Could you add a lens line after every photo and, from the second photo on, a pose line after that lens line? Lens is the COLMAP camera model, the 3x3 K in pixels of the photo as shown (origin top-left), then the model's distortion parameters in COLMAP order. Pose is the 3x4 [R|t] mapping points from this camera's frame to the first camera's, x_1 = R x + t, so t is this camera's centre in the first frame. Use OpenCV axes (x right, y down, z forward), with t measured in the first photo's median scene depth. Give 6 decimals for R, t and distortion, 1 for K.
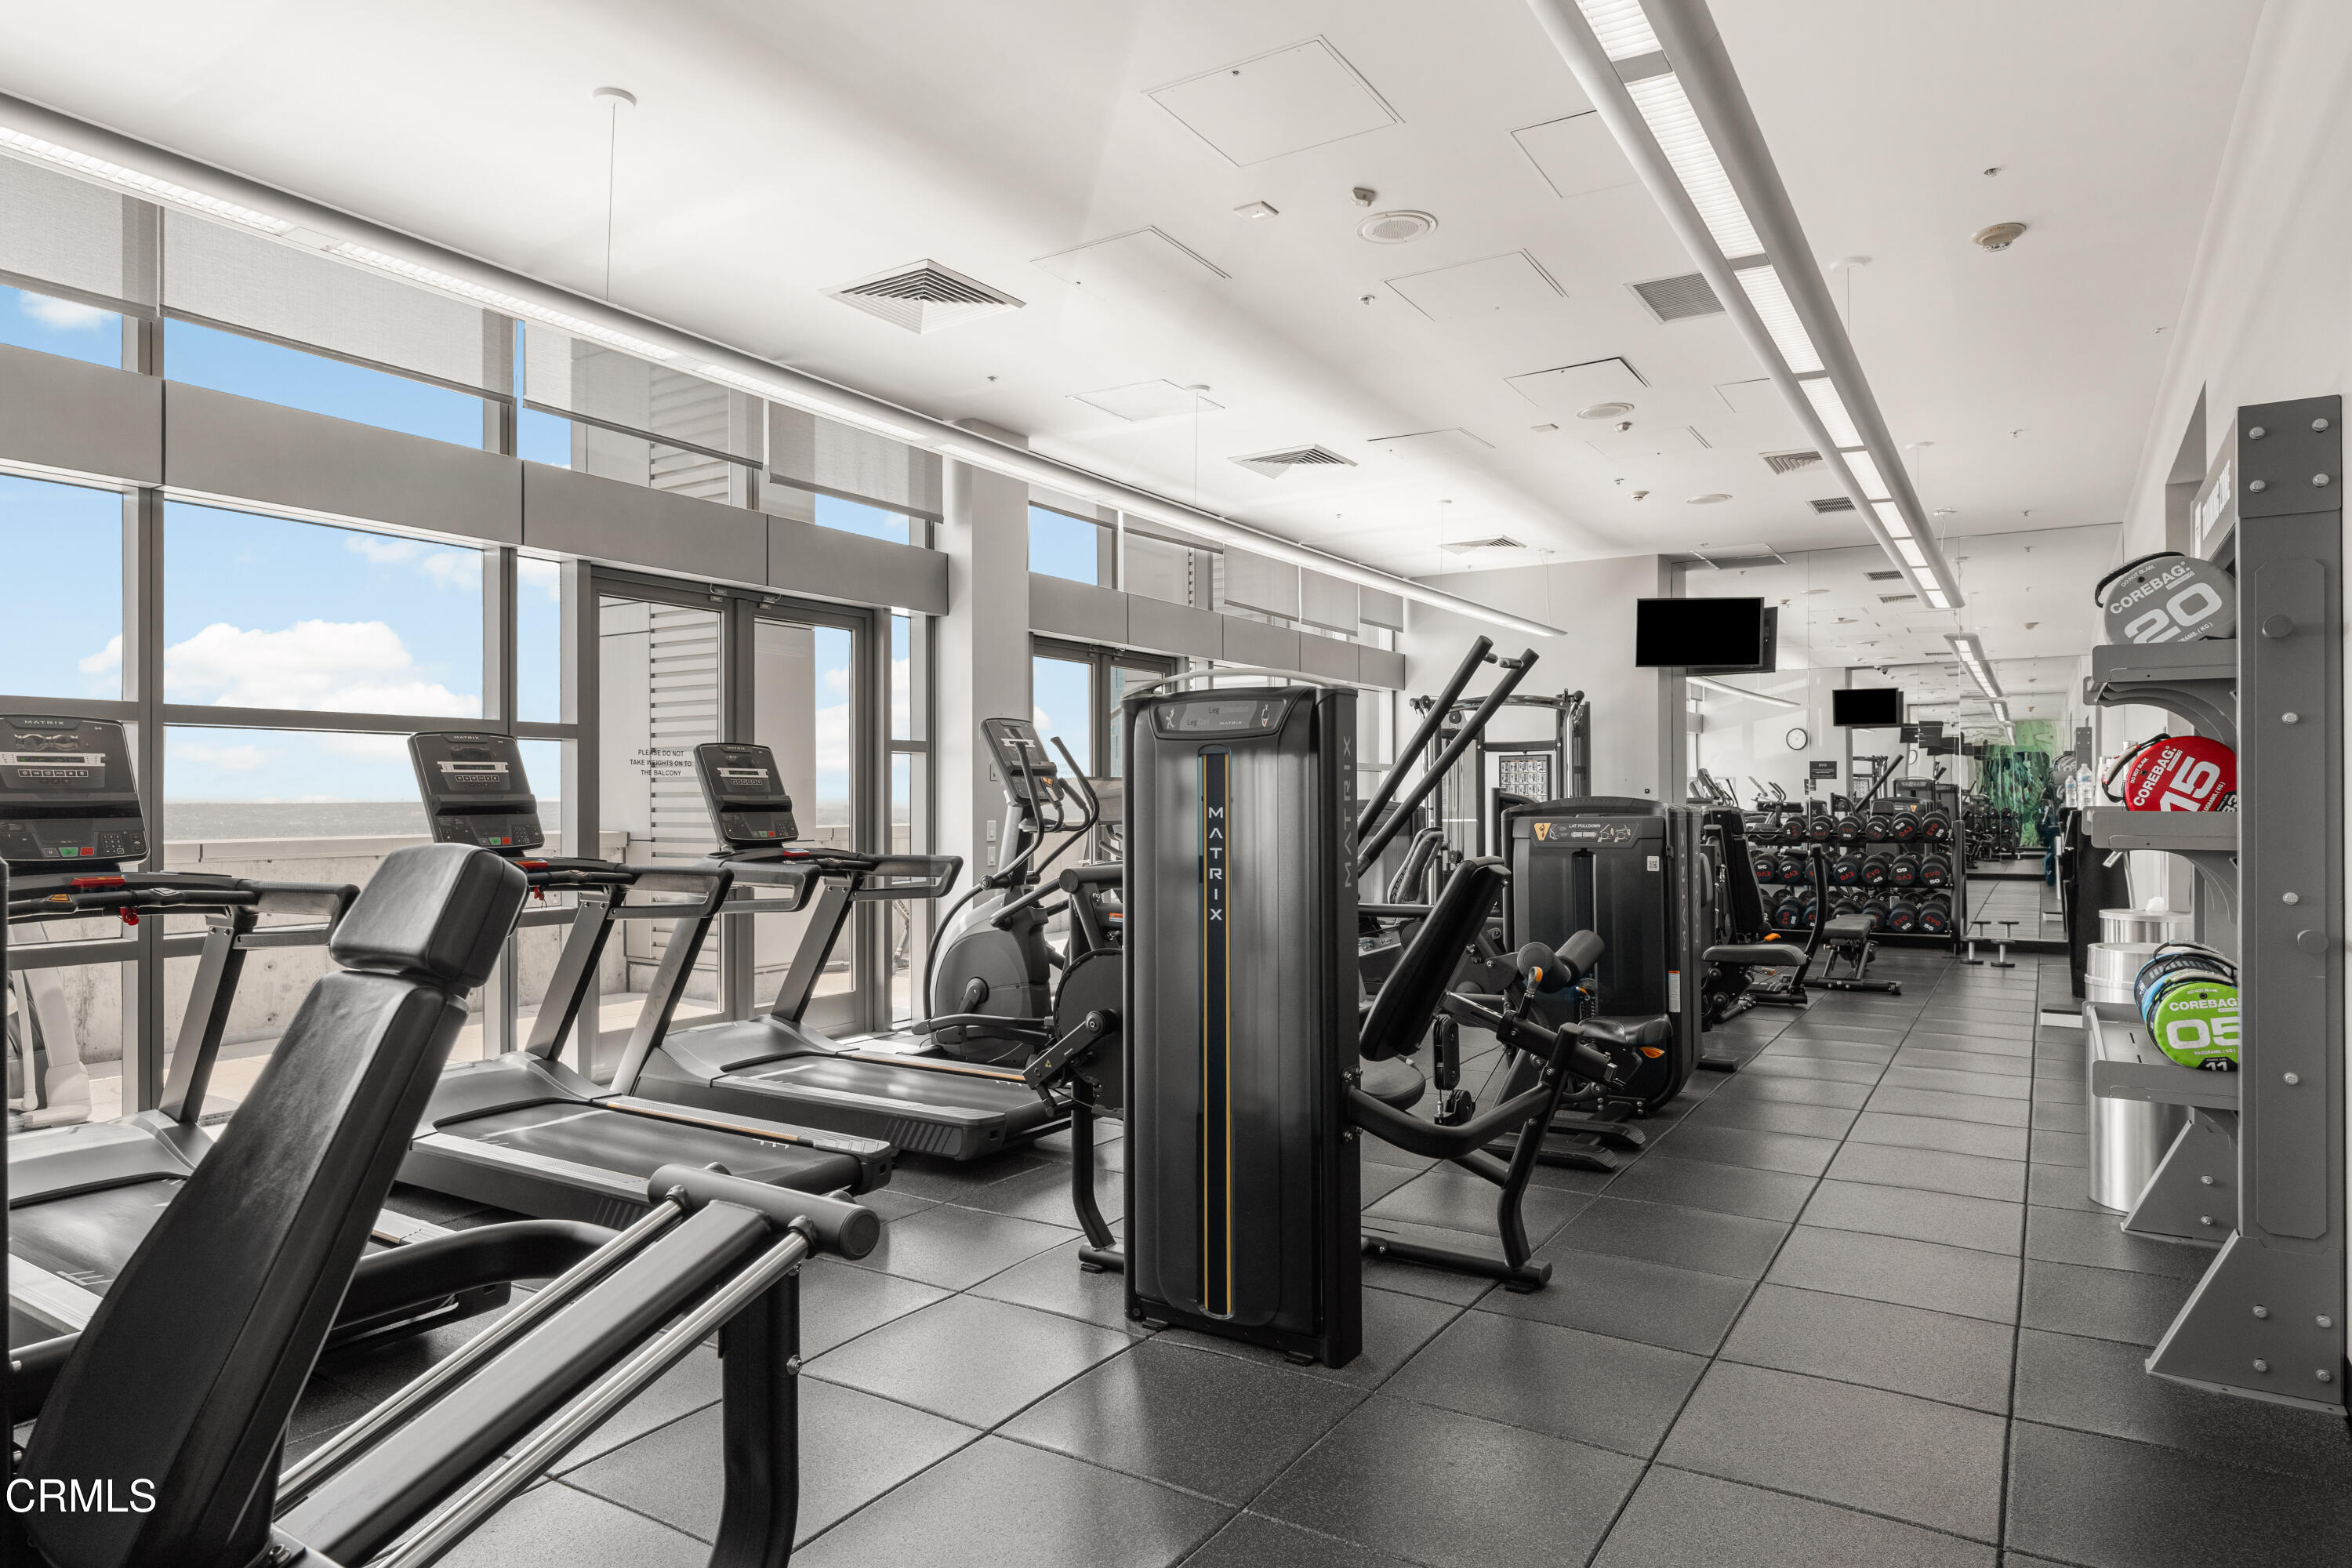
lens RADIAL K [[1418.8, 0, 1176.5], [0, 1418.8, 791.6], [0, 0, 1]] dist [0.002365, 0.000889]
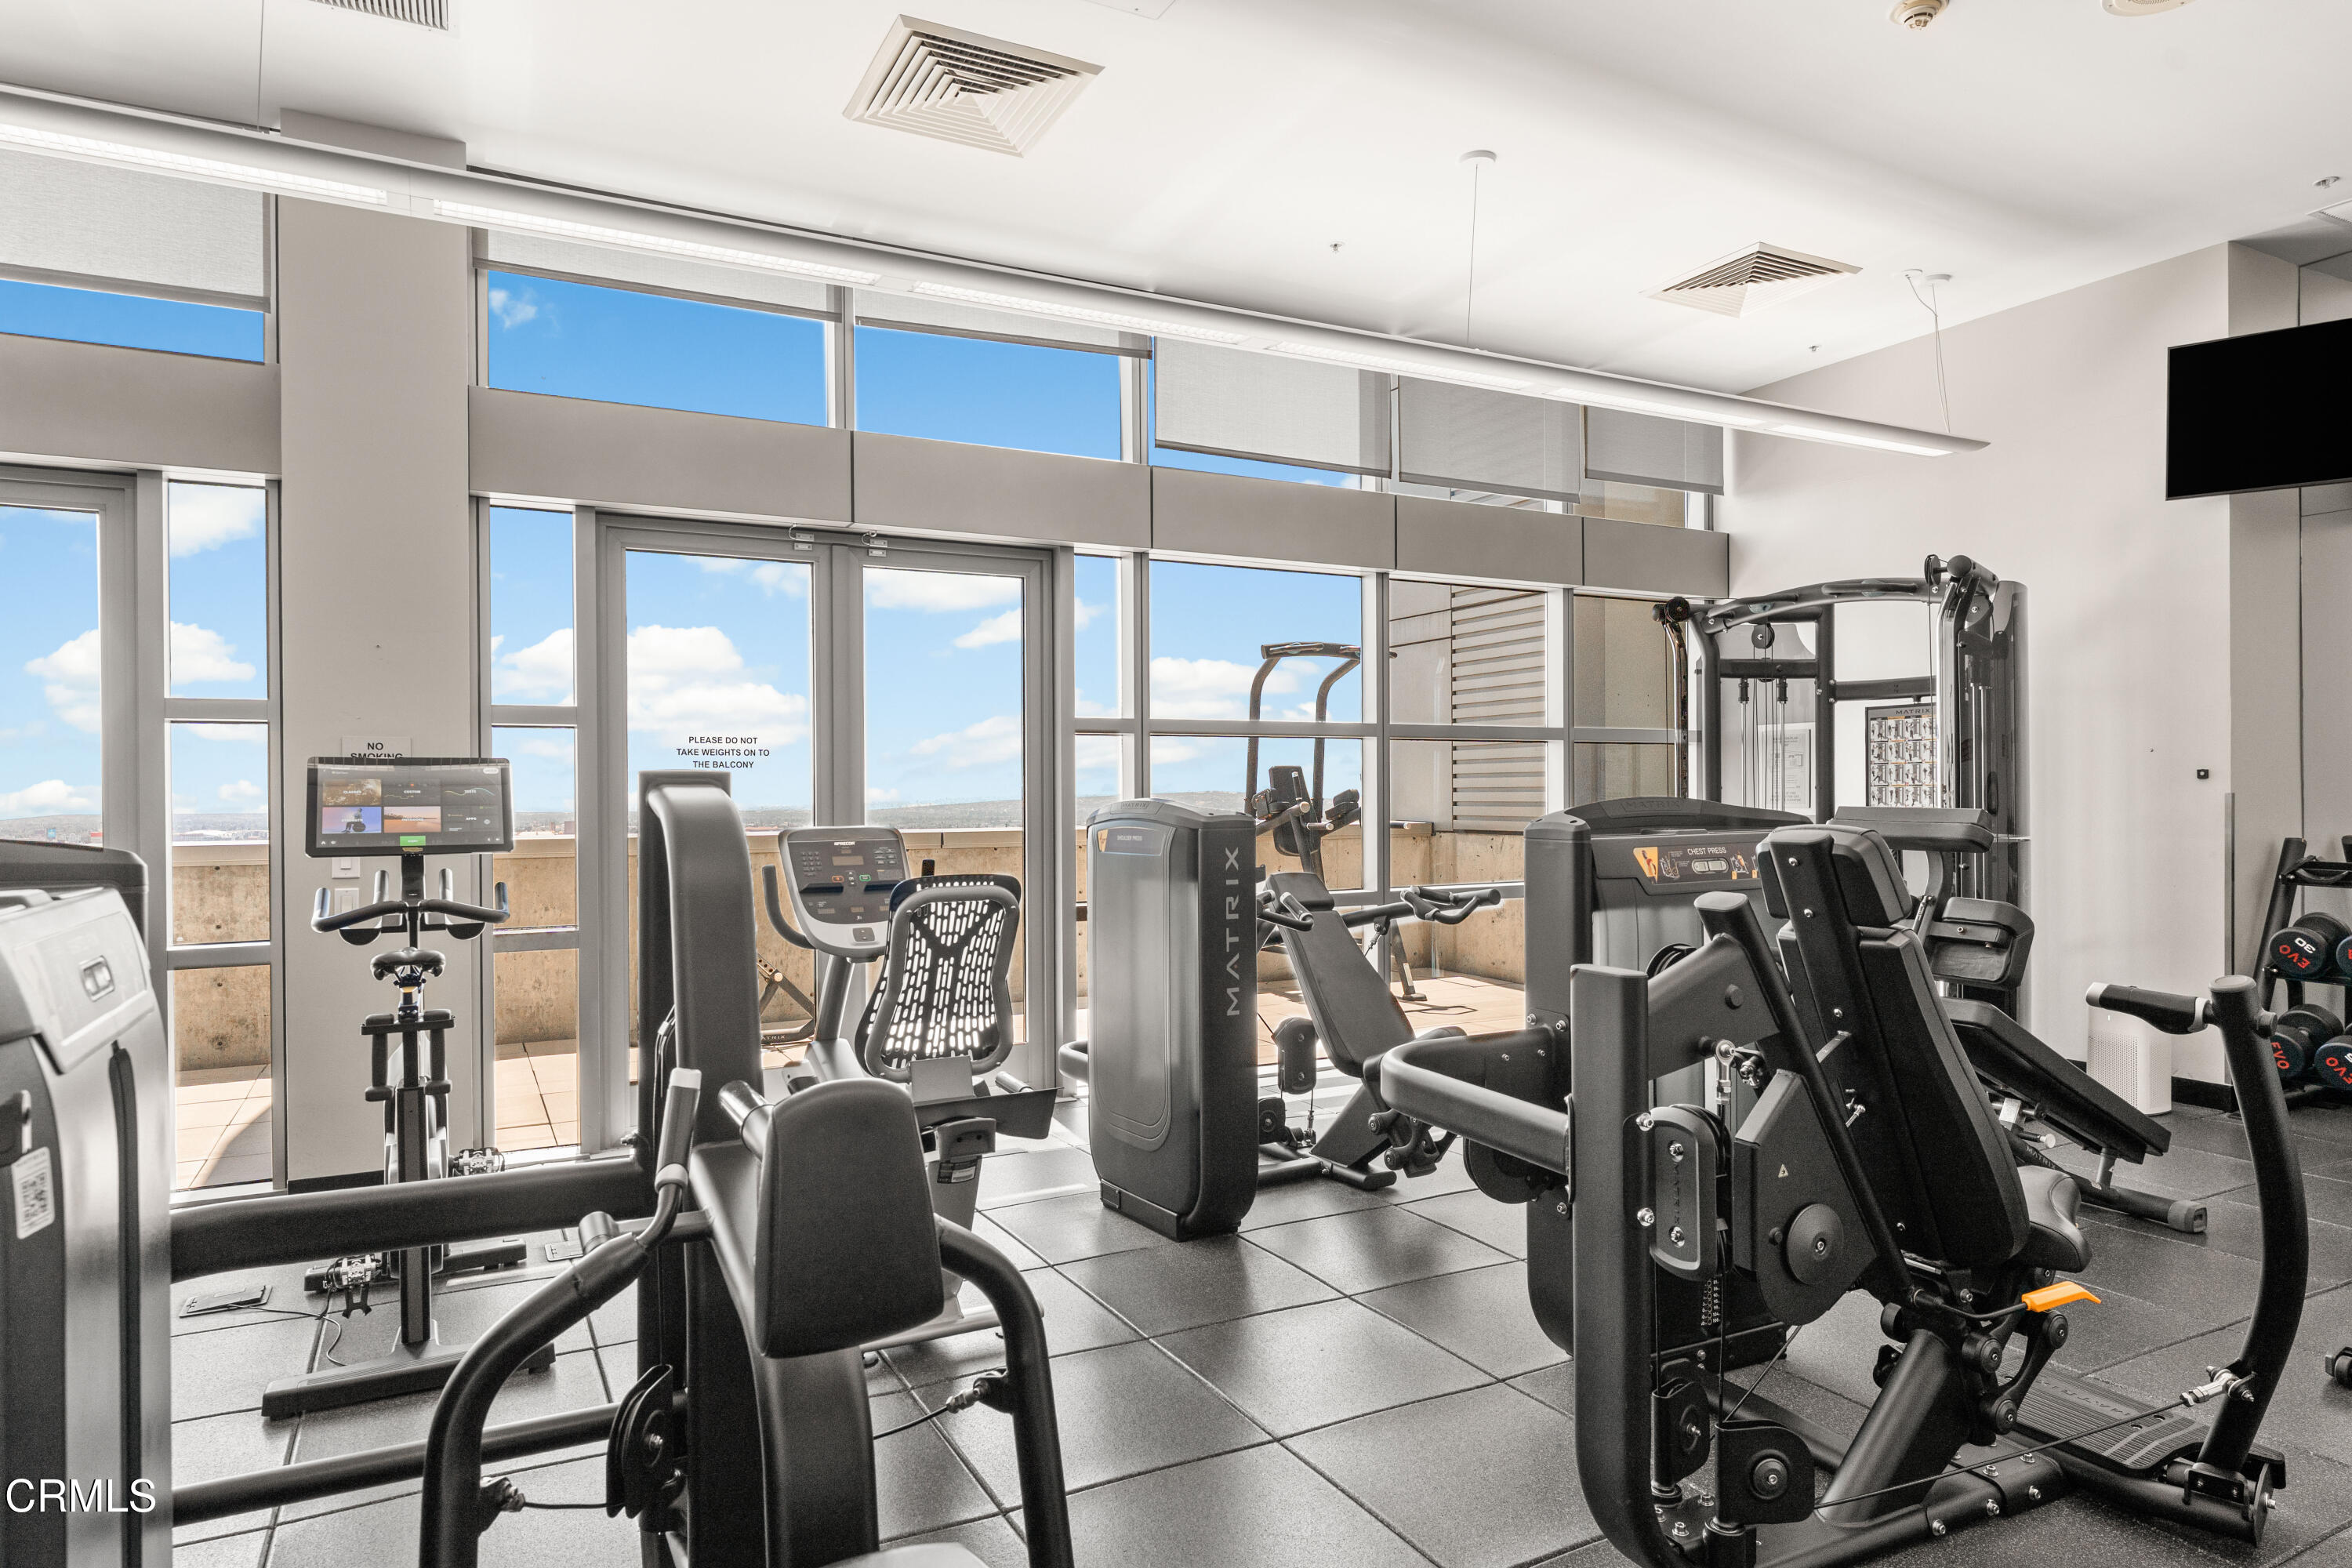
lens RADIAL K [[1418.8, 0, 1176.5], [0, 1418.8, 791.6], [0, 0, 1]] dist [0.002365, 0.000889]
pose [[0.859372, -0.001892, -0.511348, 0.283979], [0.004052, 0.999987, 0.003110, 0.000926], [0.511336, -0.004744, 0.859368, 0.456401]]
